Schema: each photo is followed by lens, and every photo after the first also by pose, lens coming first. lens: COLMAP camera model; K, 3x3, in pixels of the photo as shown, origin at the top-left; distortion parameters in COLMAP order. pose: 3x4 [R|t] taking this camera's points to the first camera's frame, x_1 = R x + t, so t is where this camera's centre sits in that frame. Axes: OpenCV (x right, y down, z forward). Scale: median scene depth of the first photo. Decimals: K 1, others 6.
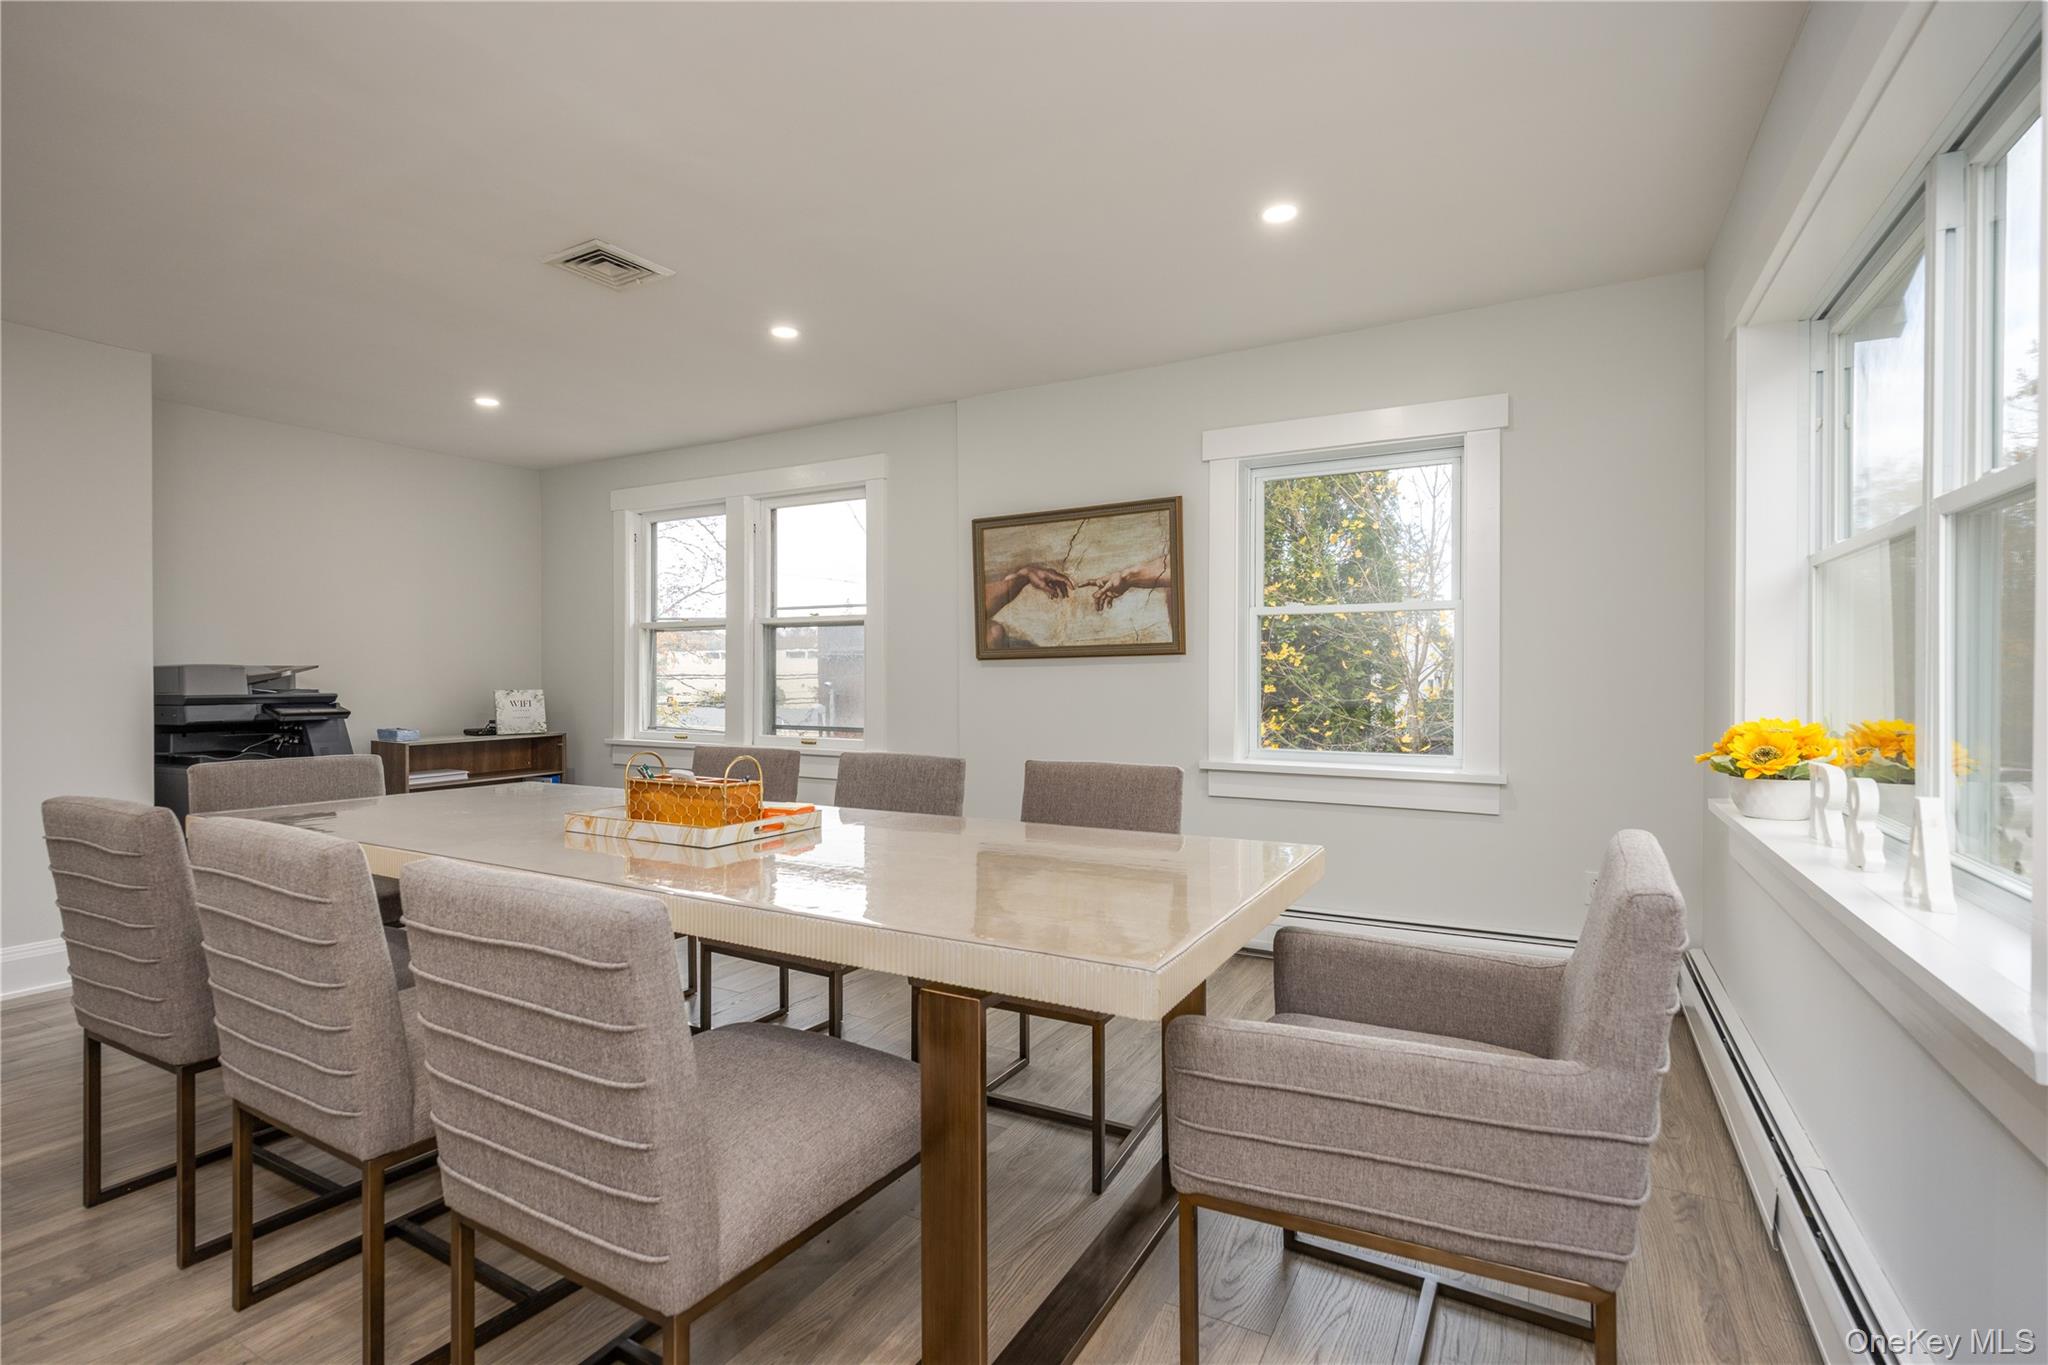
lens RADIAL K [[953.3, 0, 1020.9], [0, 953.3, 693.0], [0, 0, 1]] dist [-0.000283, -0.000093]
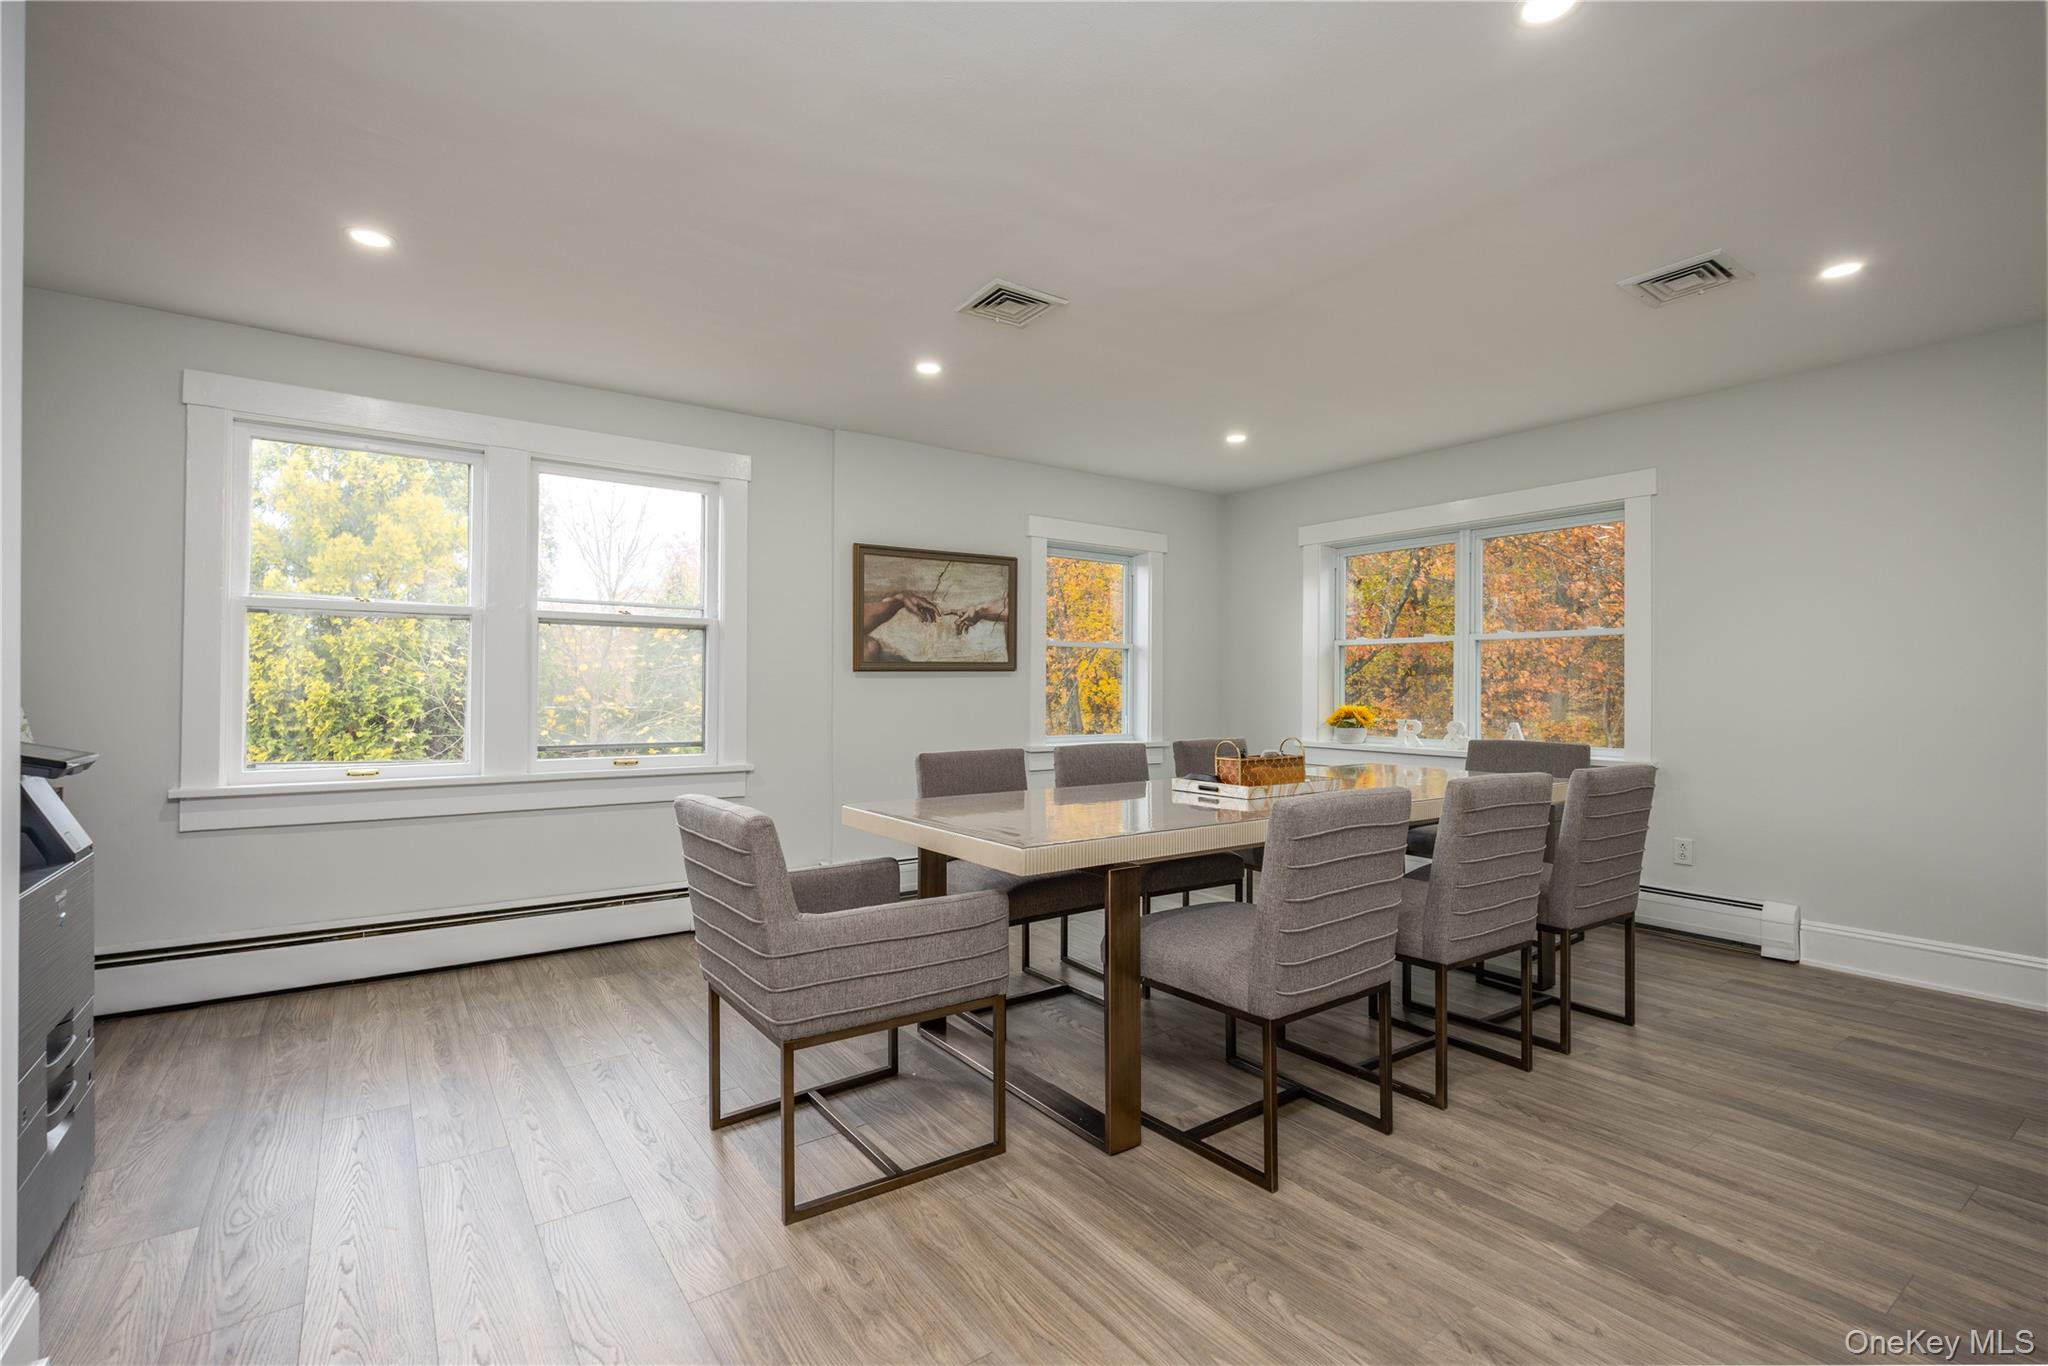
lens RADIAL K [[920.0, 0, 1019.9], [0, 920.0, 688.2], [0, 0, 1]] dist [0.000383, 0.000009]
pose [[0.435858, 0.001495, 0.900014, -0.976832], [0.010324, 0.999925, -0.006661, -0.006090], [-0.899956, 0.012195, 0.435809, 0.387718]]
